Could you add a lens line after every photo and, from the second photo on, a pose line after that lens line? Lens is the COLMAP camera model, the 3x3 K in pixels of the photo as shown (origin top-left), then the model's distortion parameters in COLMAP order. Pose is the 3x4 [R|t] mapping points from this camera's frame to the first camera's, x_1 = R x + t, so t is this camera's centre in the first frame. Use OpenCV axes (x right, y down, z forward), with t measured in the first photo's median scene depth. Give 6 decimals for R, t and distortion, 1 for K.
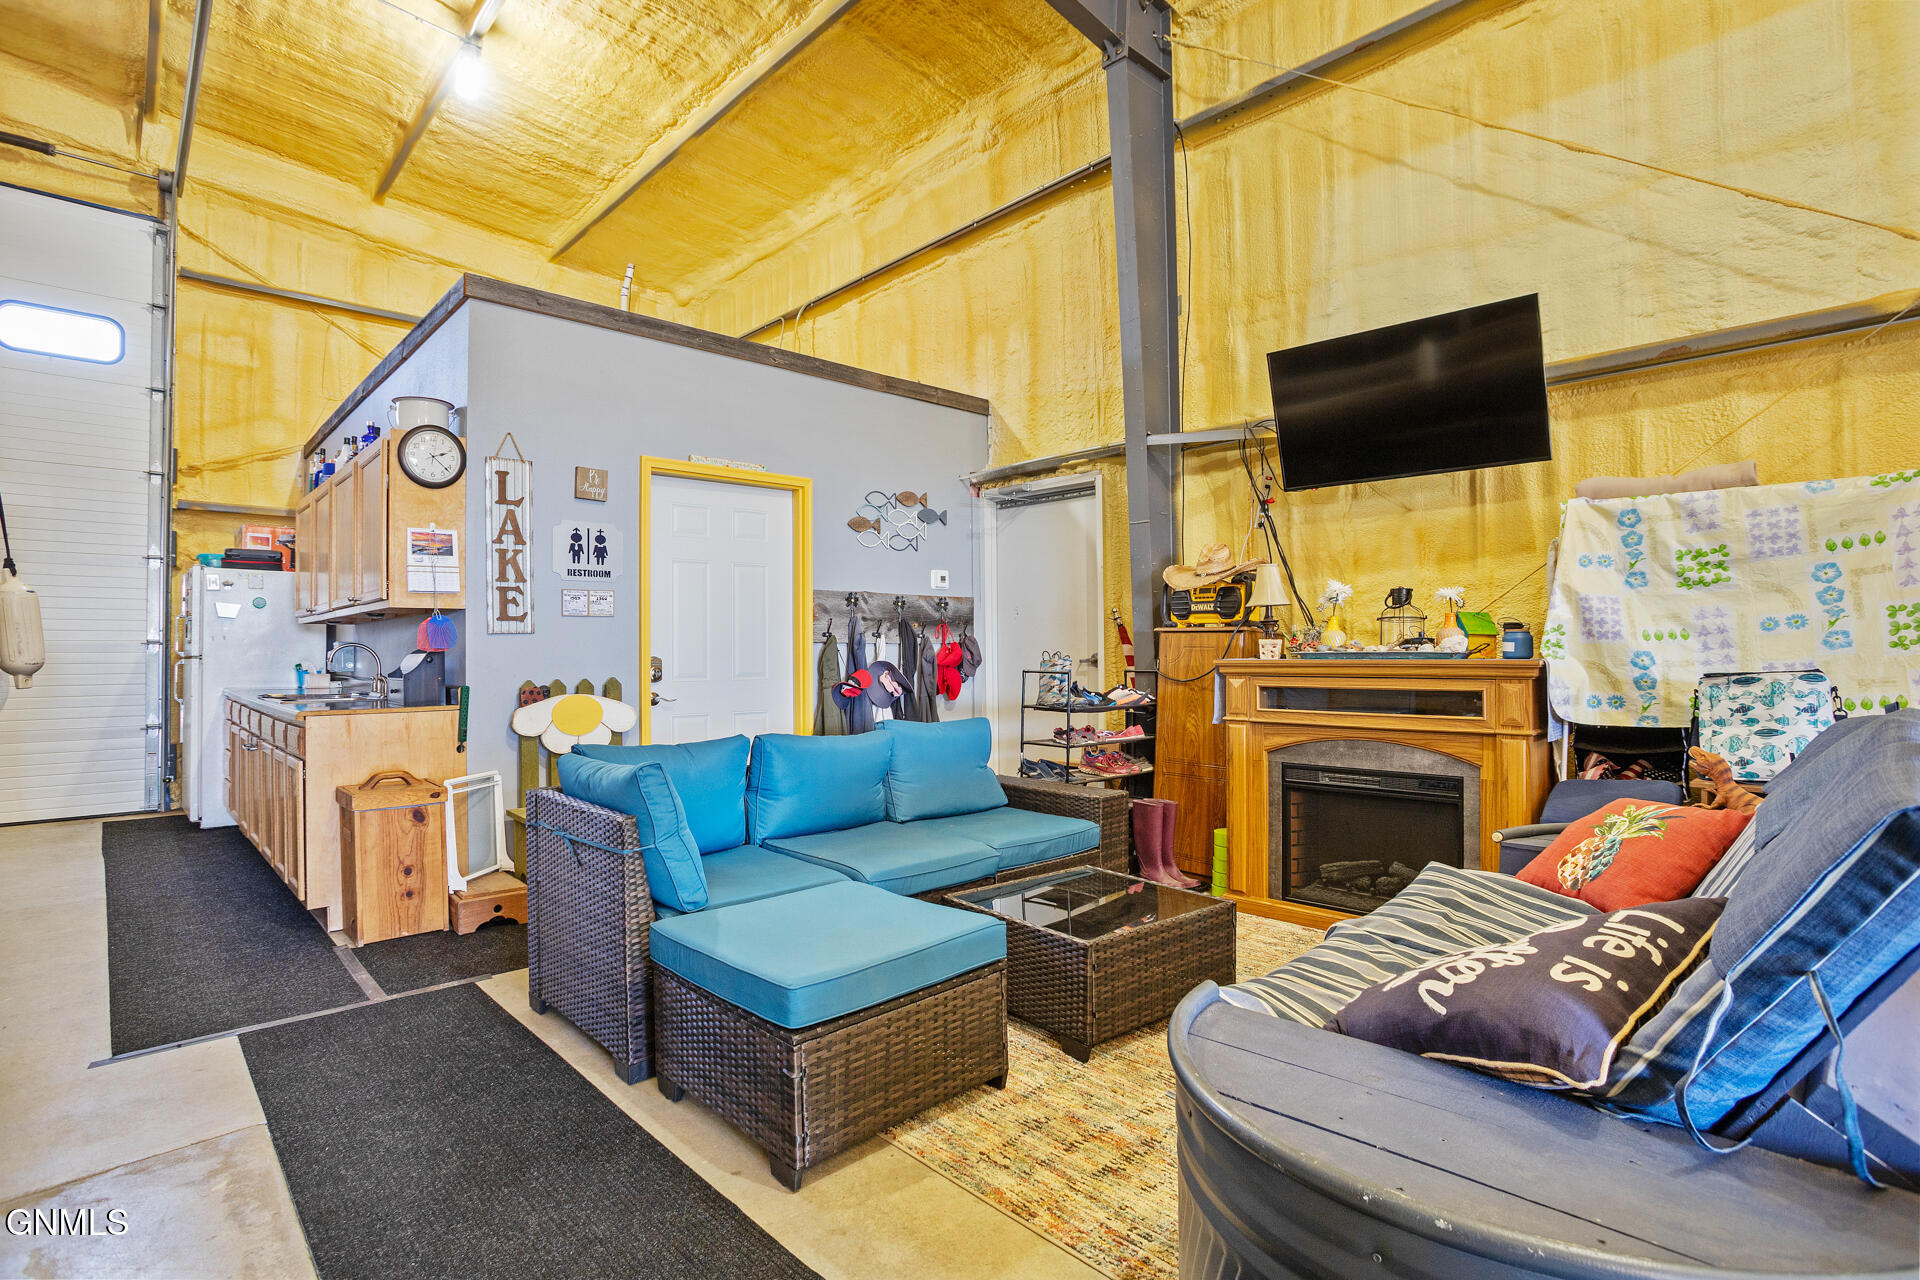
lens RADIAL K [[928.4, 0, 972.5], [0, 928.4, 636.9], [0, 0, 1]] dist [-0.084528, 0.035812]
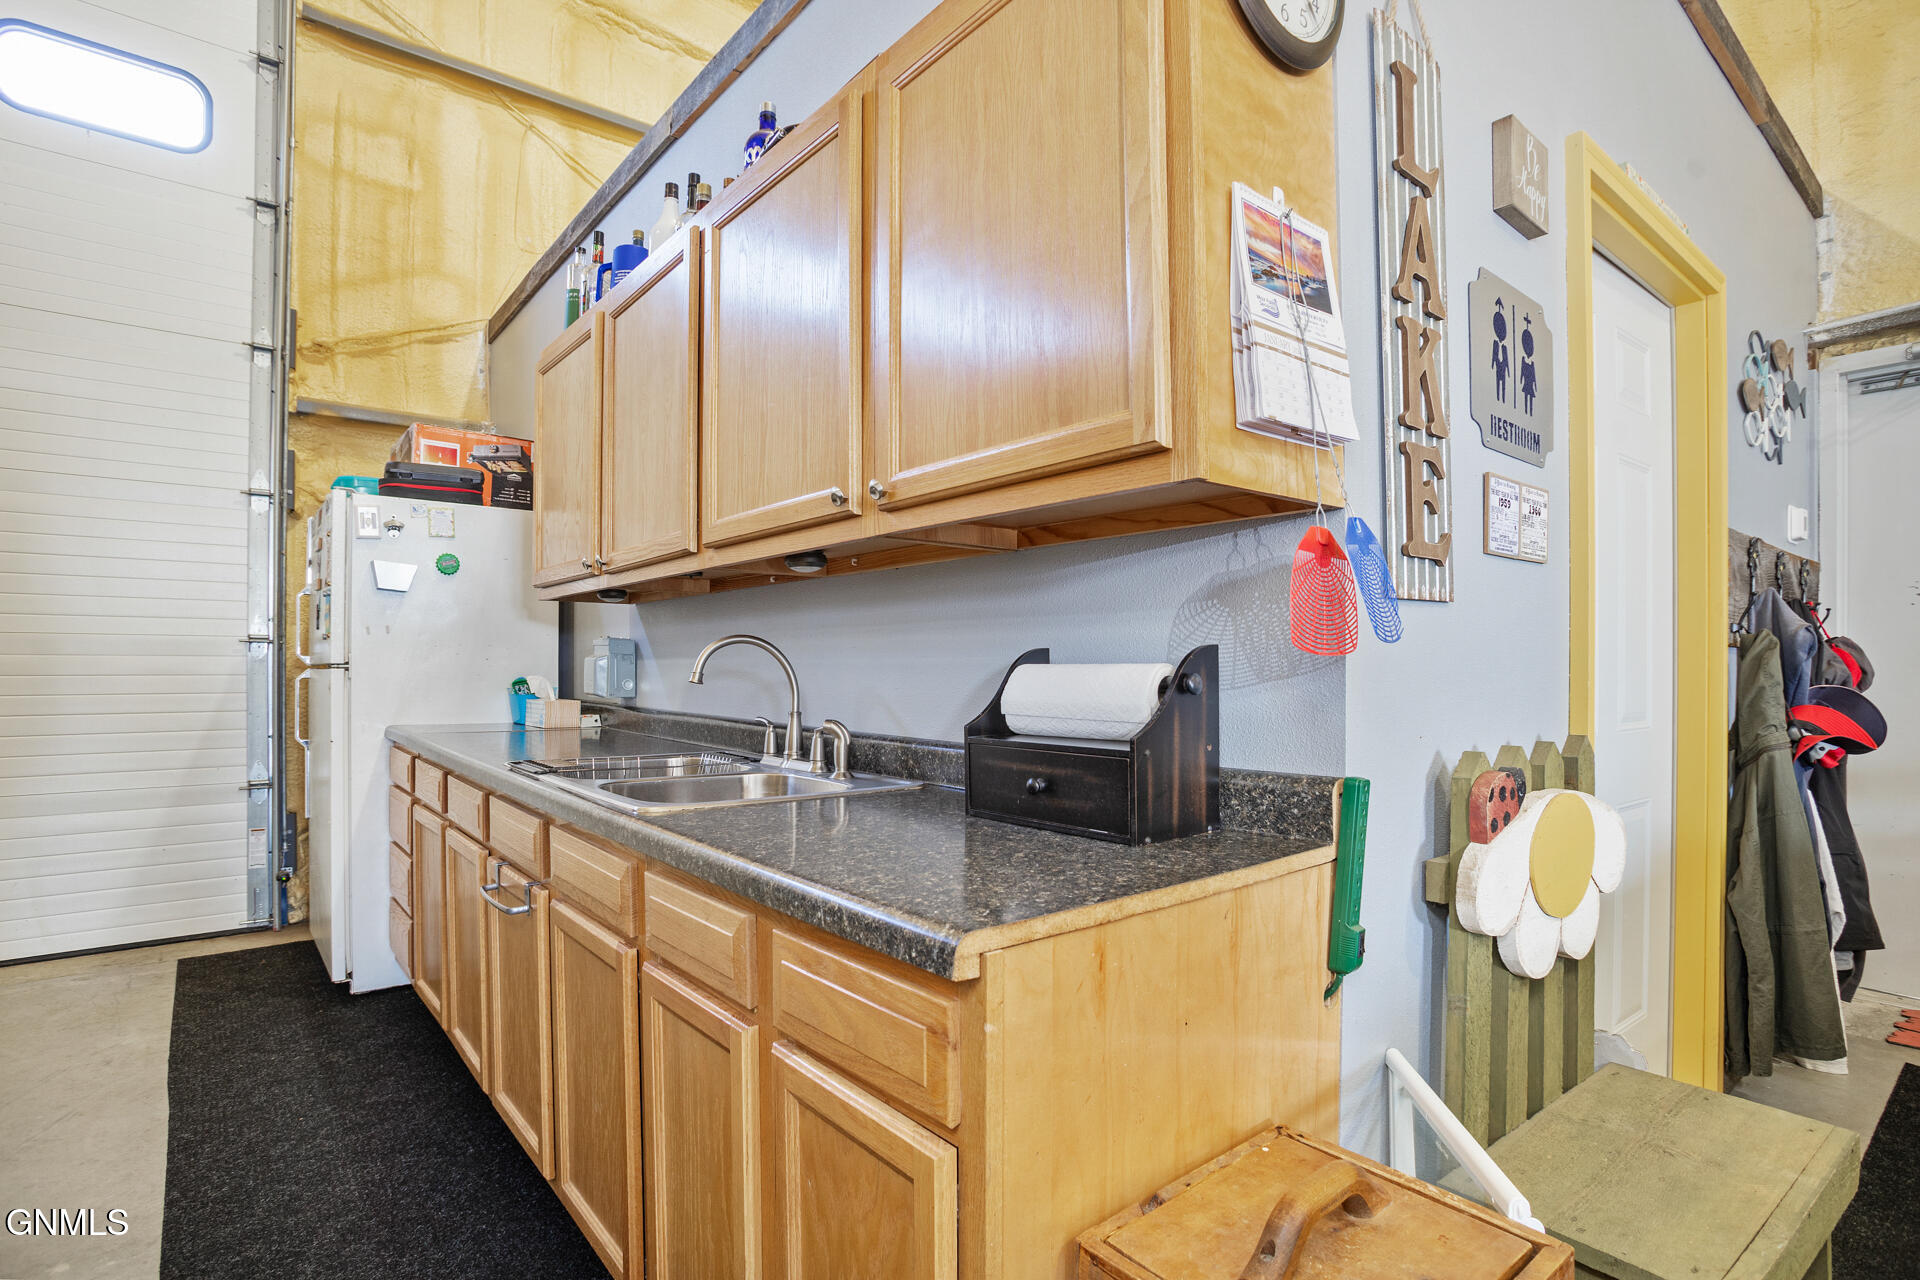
lens RADIAL K [[937.7, 0, 964.5], [0, 937.7, 664.2], [0, 0, 1]] dist [-0.069305, 0.026651]
pose [[0.996568, 0.008805, -0.082313, -0.409308], [-0.007211, 0.999781, 0.019648, 0.007583], [0.082468, -0.018987, 0.996413, 0.439072]]
